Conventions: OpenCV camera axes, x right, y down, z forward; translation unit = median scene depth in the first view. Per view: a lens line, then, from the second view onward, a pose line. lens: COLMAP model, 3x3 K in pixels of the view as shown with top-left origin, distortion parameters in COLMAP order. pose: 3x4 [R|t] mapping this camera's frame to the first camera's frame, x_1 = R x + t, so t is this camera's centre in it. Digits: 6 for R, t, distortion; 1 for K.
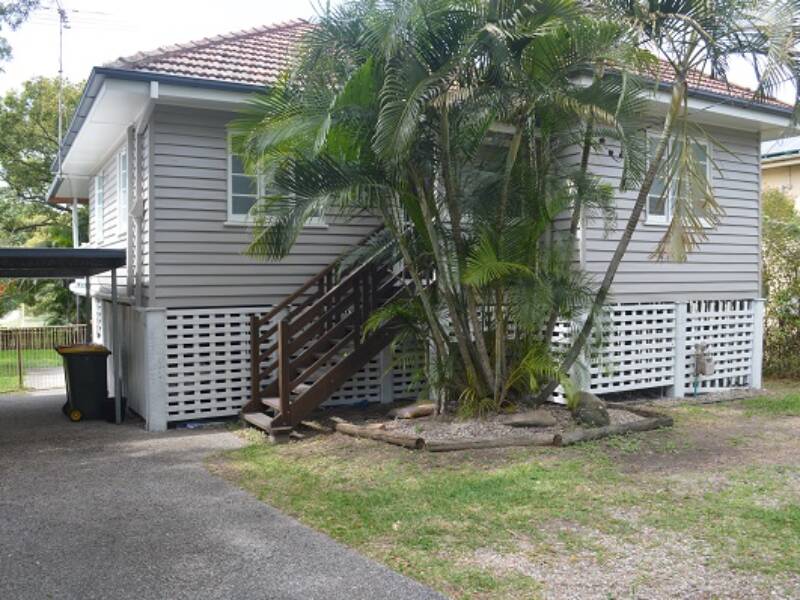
lens RADIAL K [[728.8, 0, 400.0], [0, 728.8, 300.0], [0, 0, 1]] dist [-0.078772, 0.011196]
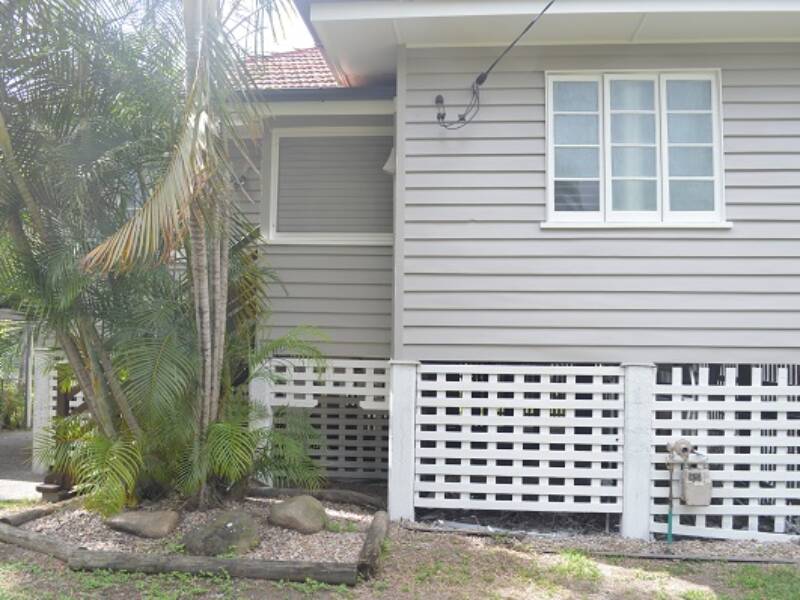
lens RADIAL K [[728.8, 0, 400.0], [0, 728.8, 300.0], [0, 0, 1]] dist [-0.078772, 0.011196]
pose [[0.810229, -0.019451, -0.585791, 0.569787], [-0.033975, 0.996210, -0.080070, 0.004429], [0.585128, 0.084777, 0.806497, 0.443571]]
